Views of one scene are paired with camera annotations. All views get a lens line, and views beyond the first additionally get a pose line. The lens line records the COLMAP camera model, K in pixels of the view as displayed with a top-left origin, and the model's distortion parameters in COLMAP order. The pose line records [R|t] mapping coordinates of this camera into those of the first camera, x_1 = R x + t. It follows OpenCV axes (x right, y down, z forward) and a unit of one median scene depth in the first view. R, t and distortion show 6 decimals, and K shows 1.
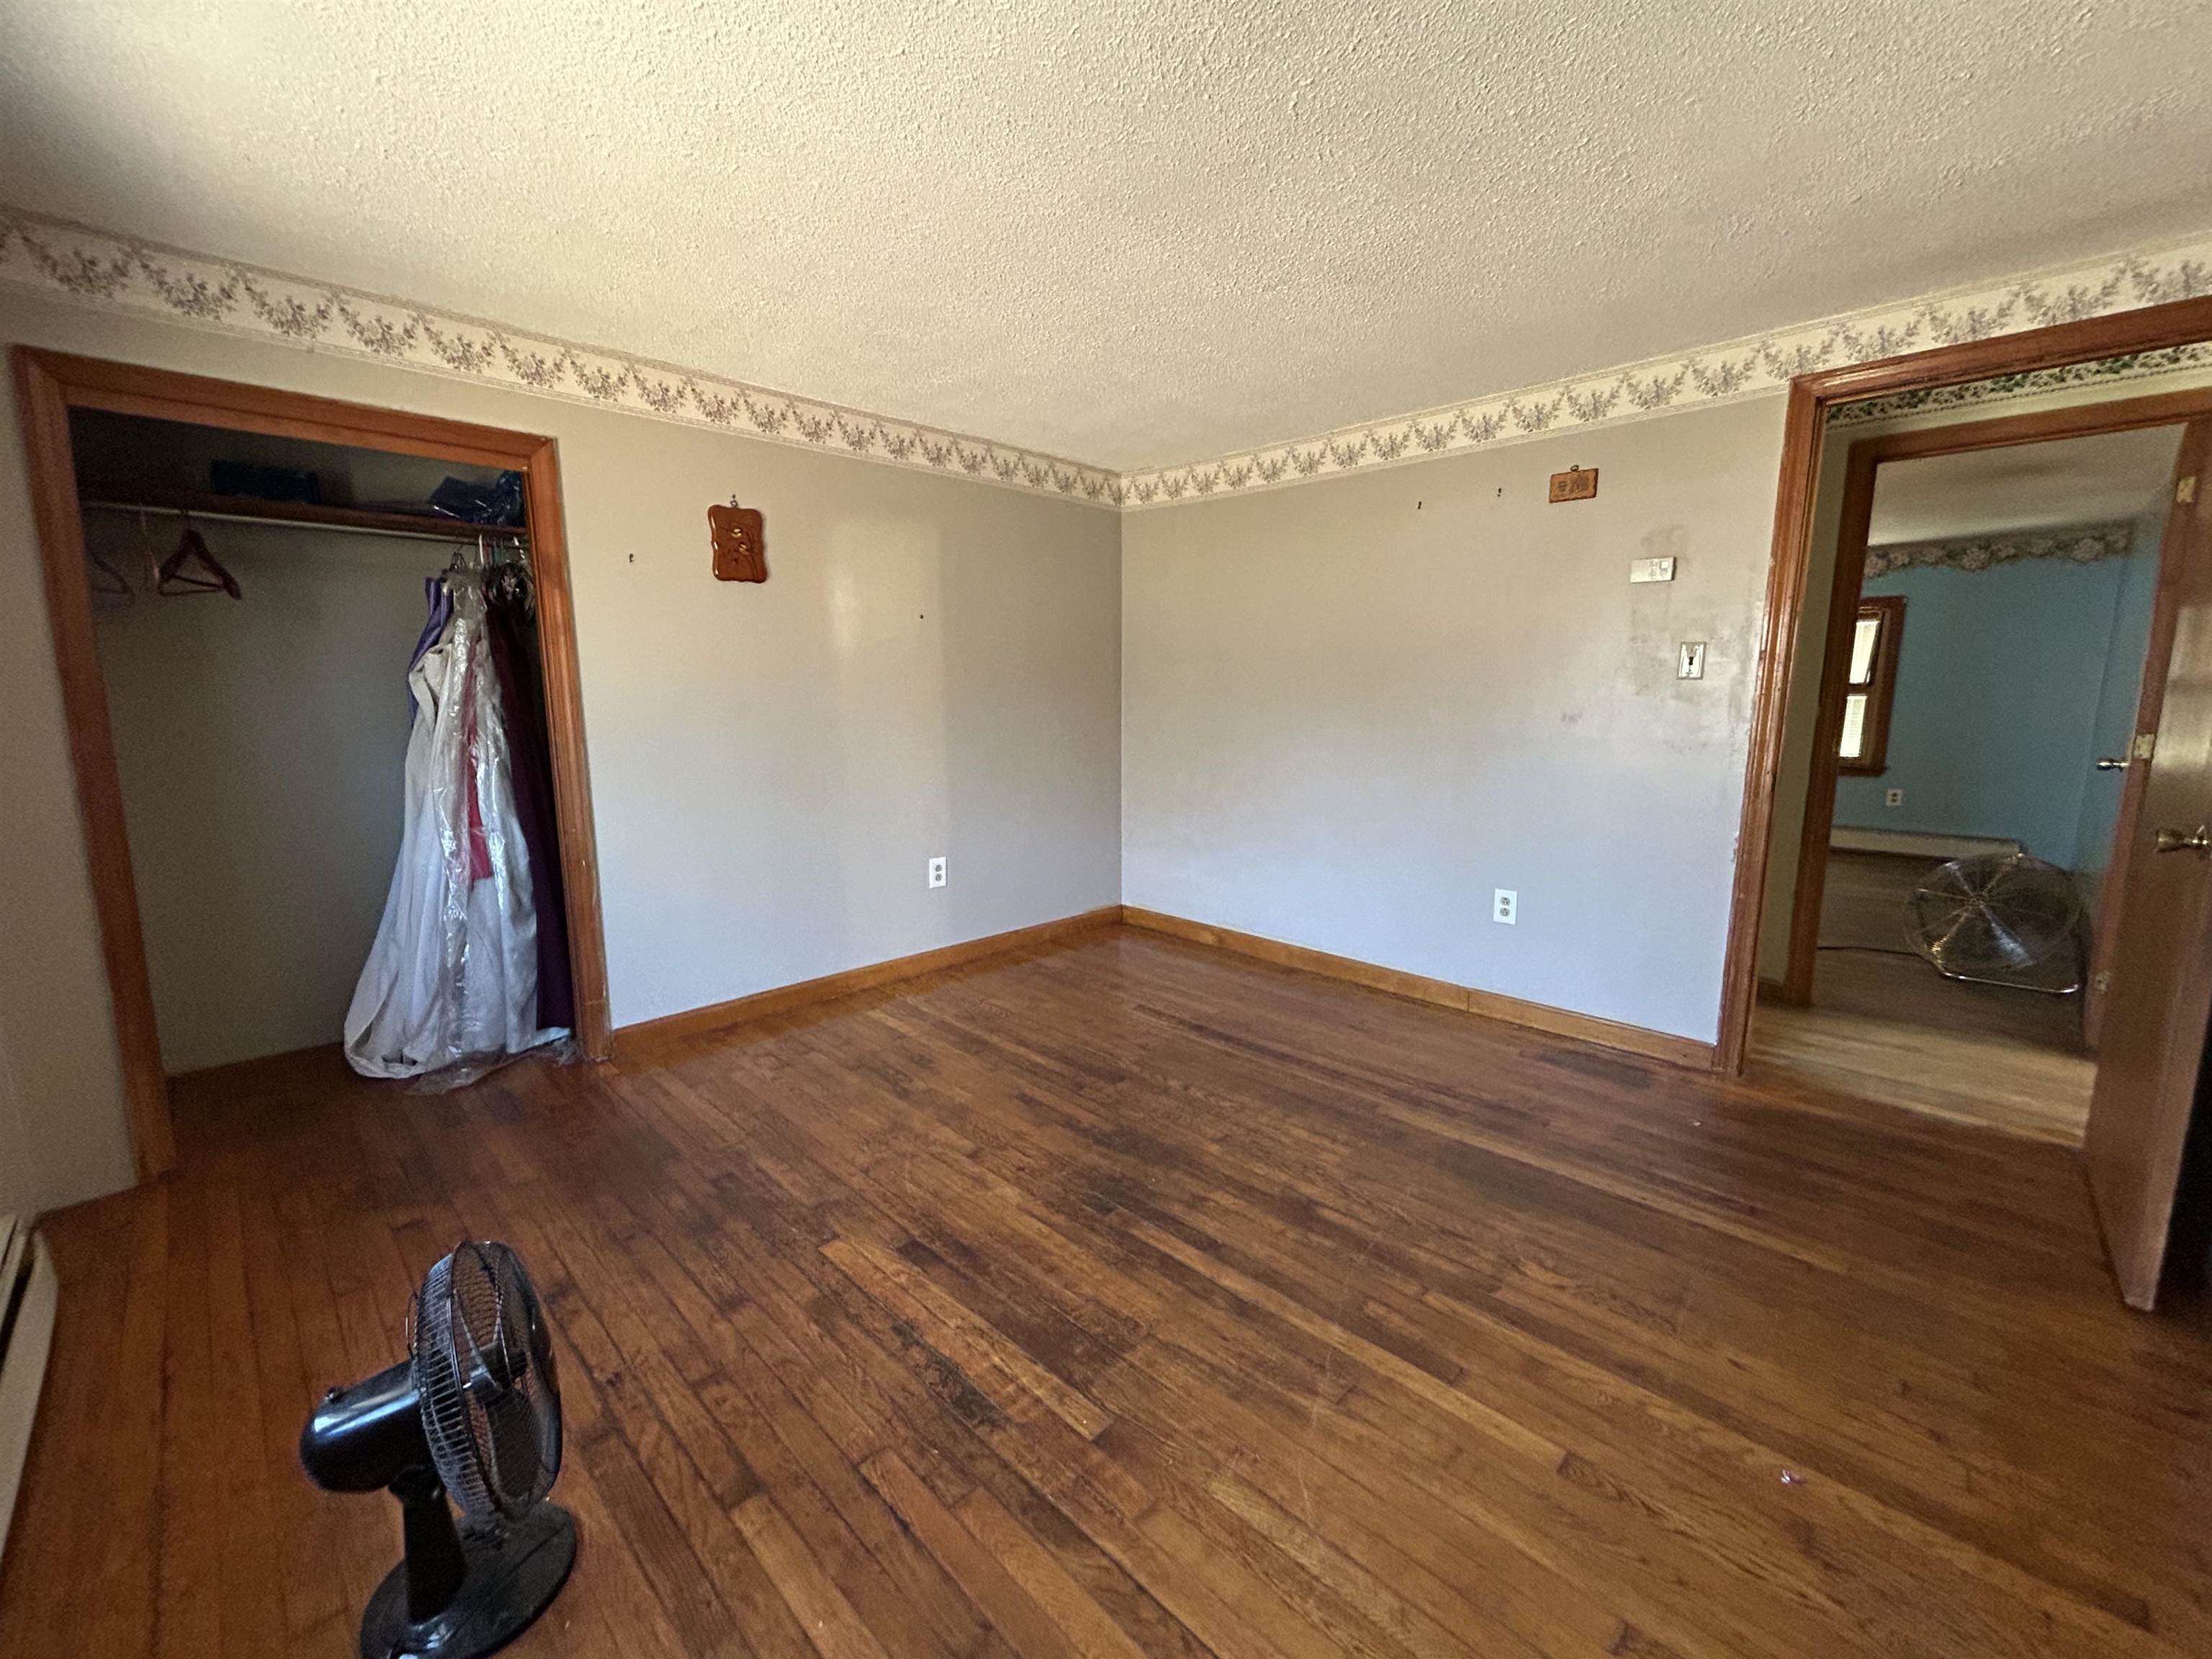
lens RADIAL K [[892.2, 0, 1103.1], [0, 892.2, 825.0], [0, 0, 1]] dist [0.005408, -0.000594]
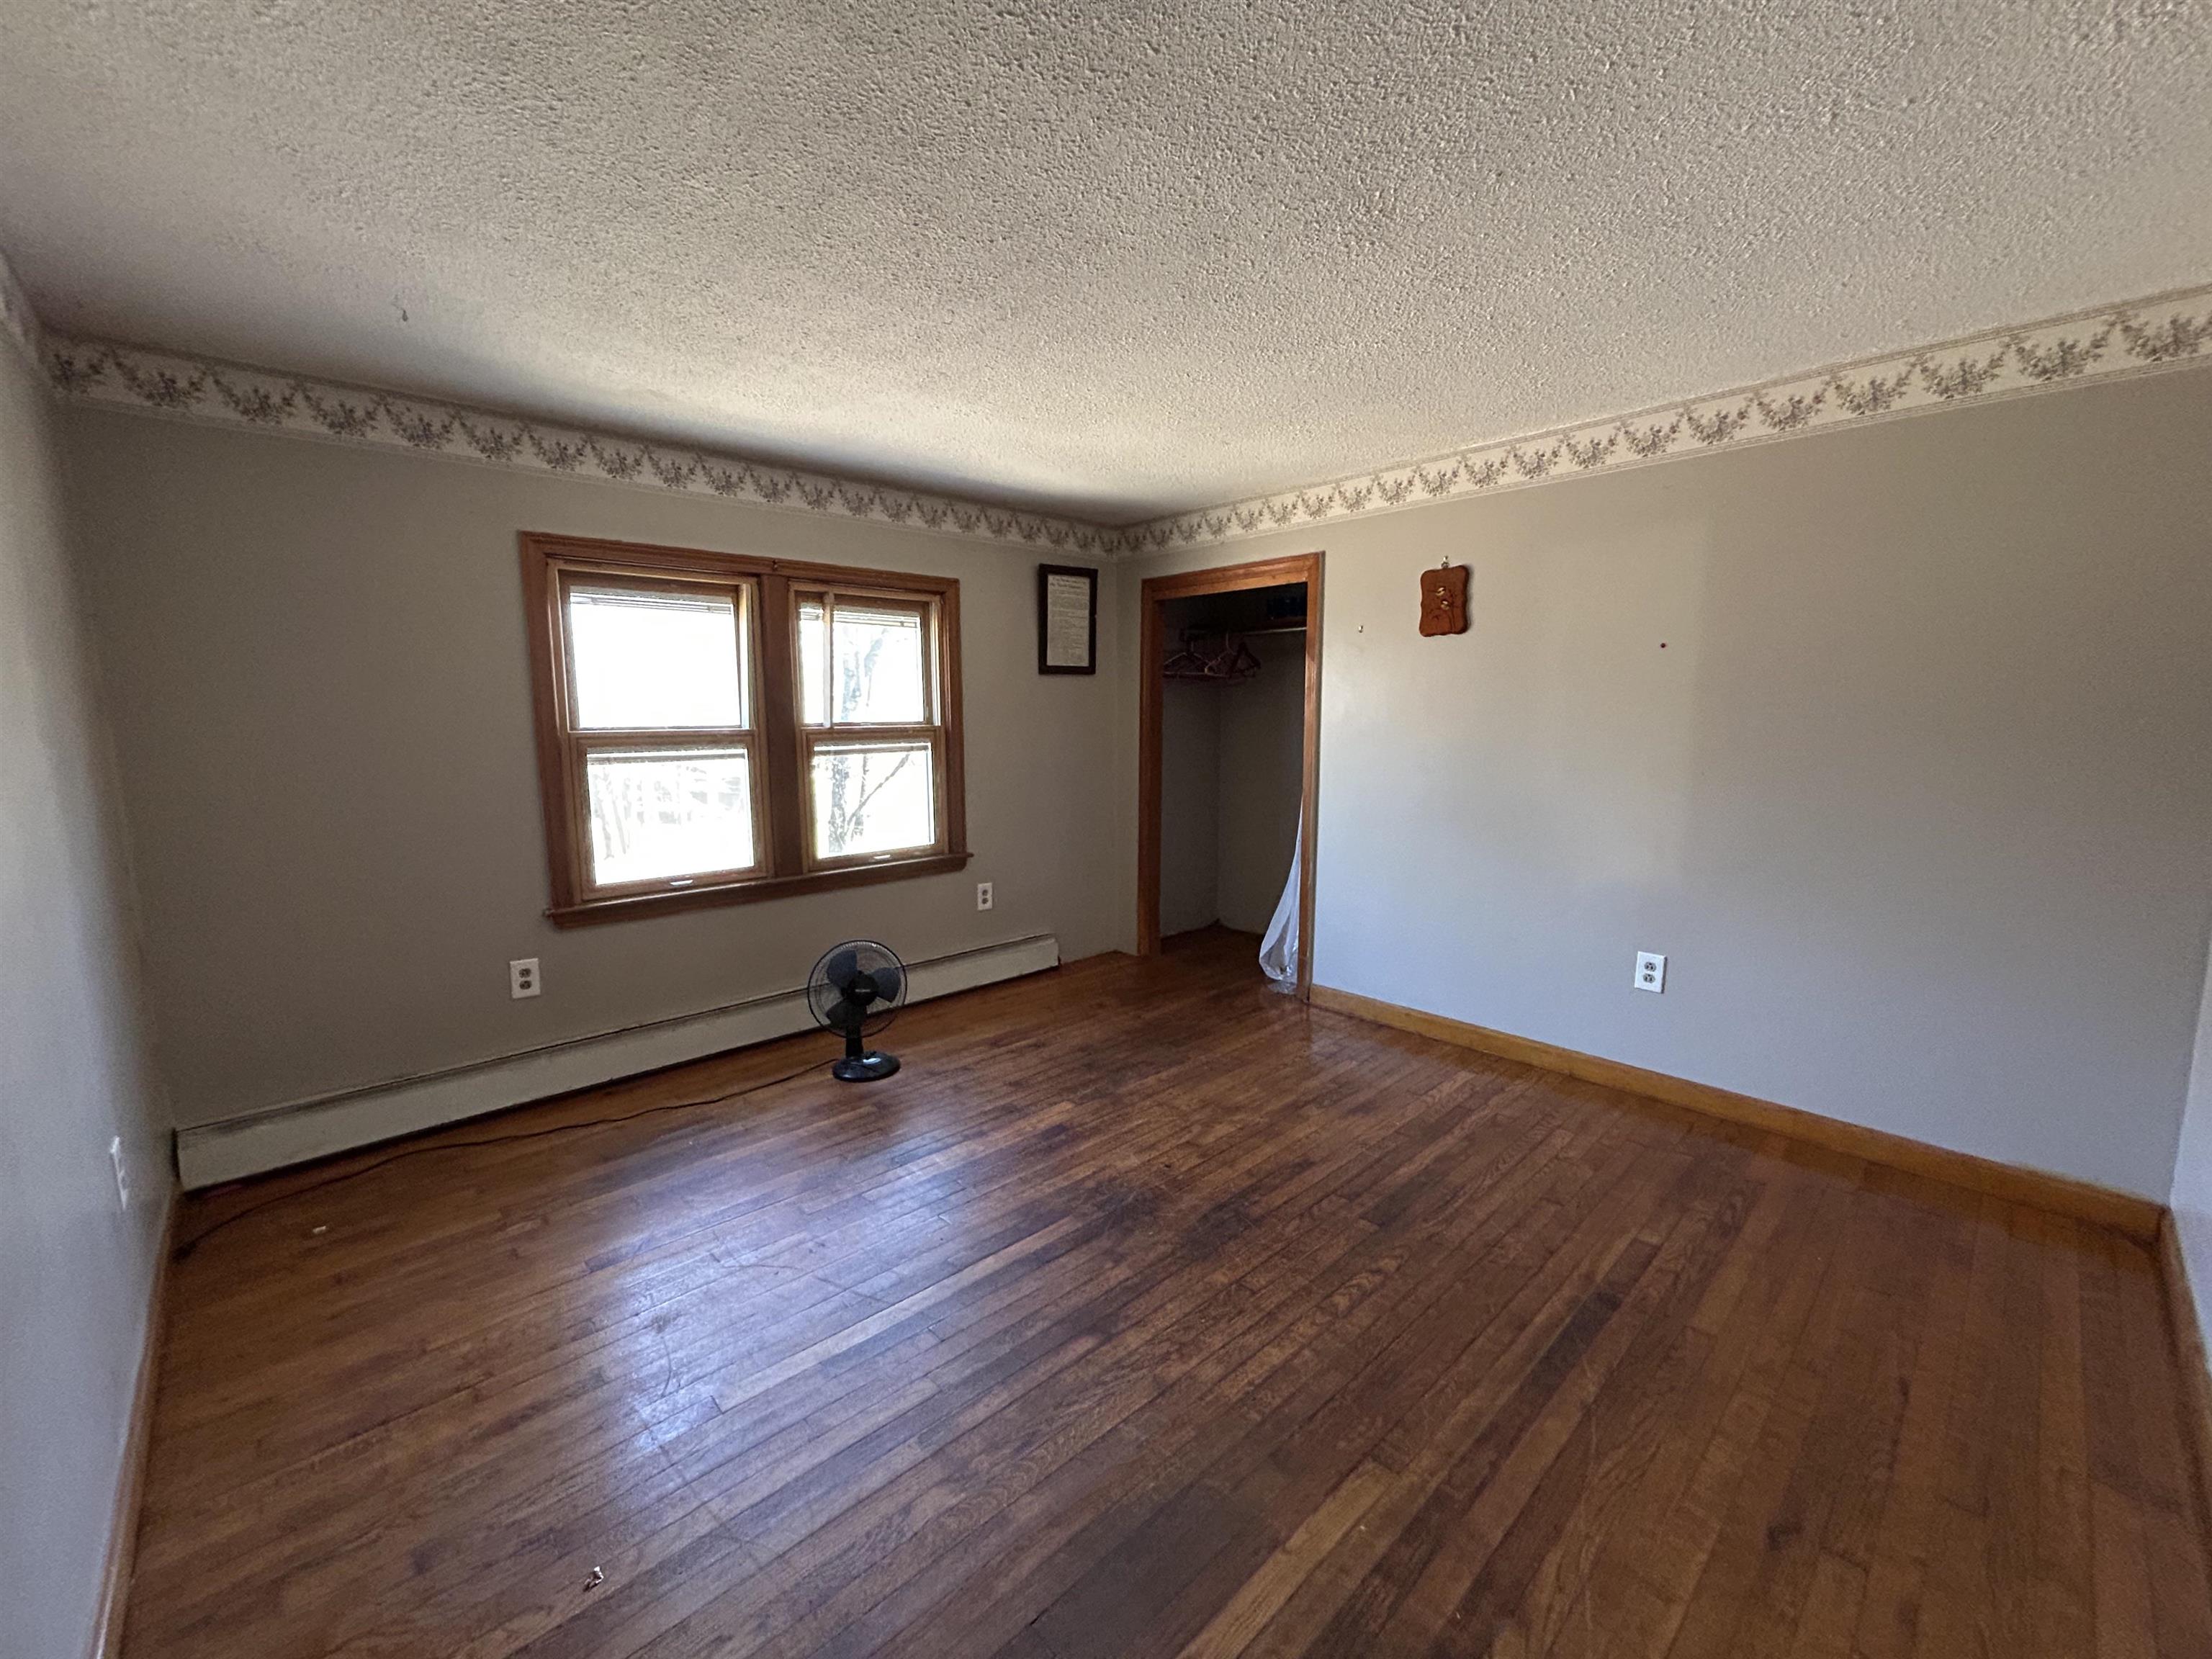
lens RADIAL K [[891.6, 0, 1104.6], [0, 891.6, 829.2], [0, 0, 1]] dist [-0.004561, 0.000365]
pose [[-0.039534, 0.135368, -0.990006, 0.821296], [-0.148980, 0.978908, 0.139800, -0.149807], [0.988050, 0.153018, -0.018533, 0.742867]]
